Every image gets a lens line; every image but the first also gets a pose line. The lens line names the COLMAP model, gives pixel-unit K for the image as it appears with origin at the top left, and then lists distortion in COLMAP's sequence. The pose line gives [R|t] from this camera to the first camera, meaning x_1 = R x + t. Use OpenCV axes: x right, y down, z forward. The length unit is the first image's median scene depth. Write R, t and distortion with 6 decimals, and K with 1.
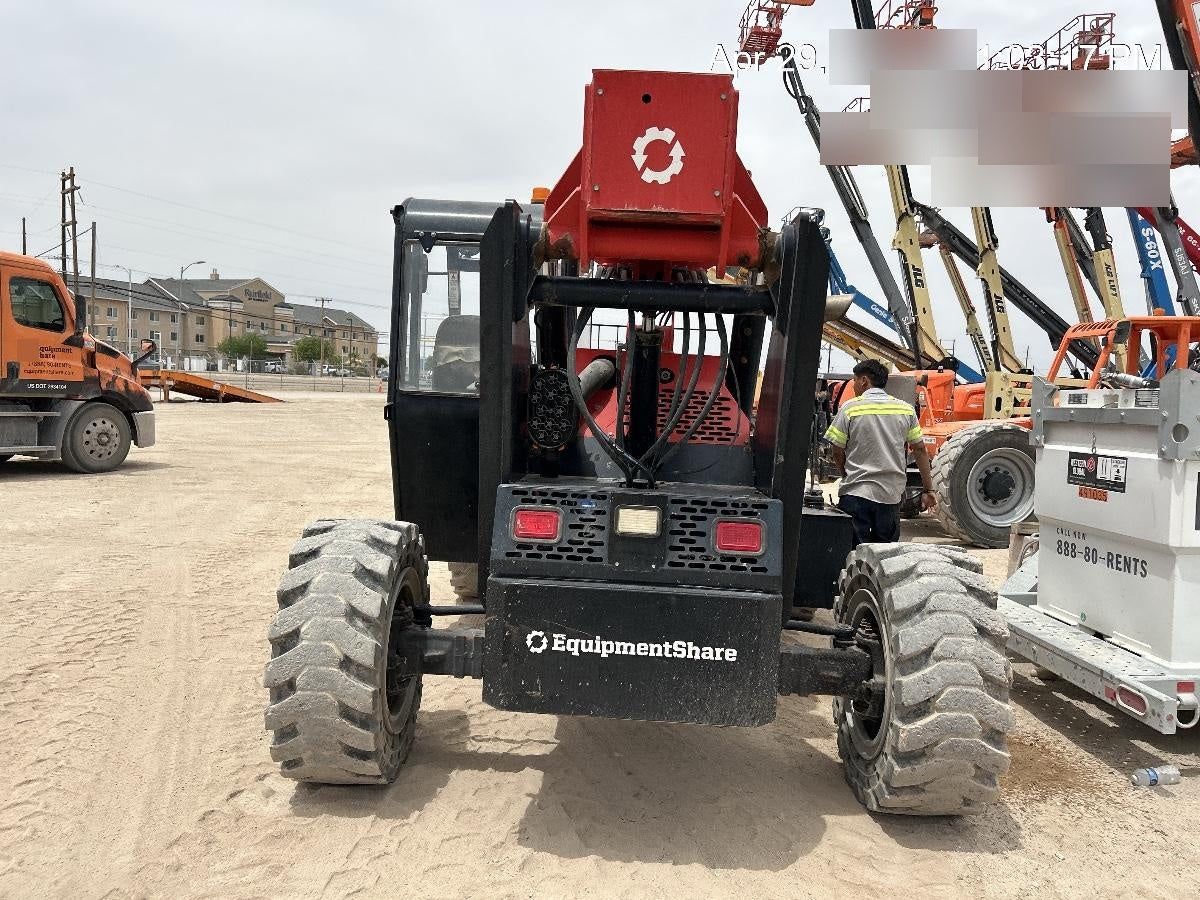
lens RADIAL K [[878.2, 0, 594.1], [0, 878.2, 455.0], [0, 0, 1]] dist [0.059159, -0.056704]
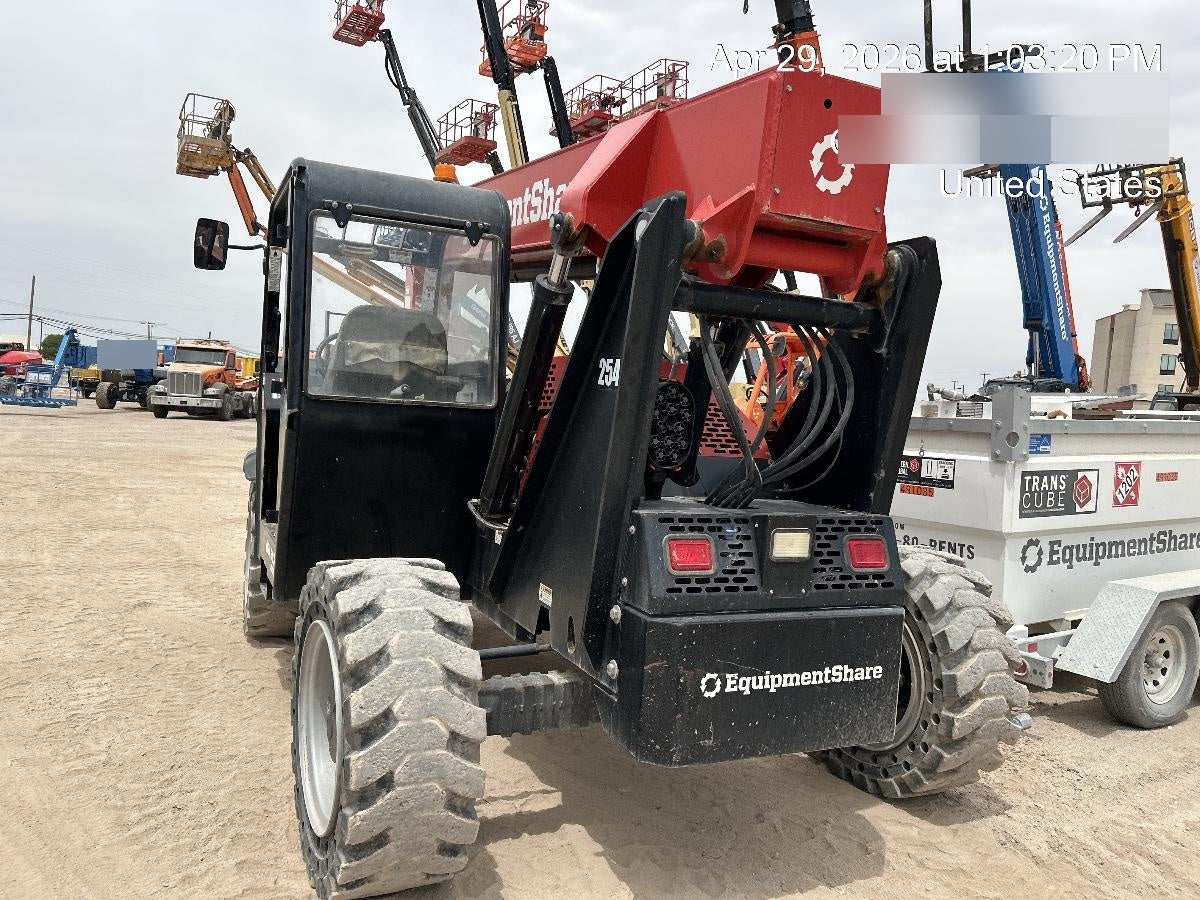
lens RADIAL K [[893.1, 0, 574.5], [0, 893.1, 456.1], [0, 0, 1]] dist [0.027993, -0.004110]
pose [[0.891415, -0.019291, 0.452778, -0.595191], [0.015323, 0.999805, 0.012430, -0.036257], [-0.452930, -0.004142, 0.891537, 0.242882]]
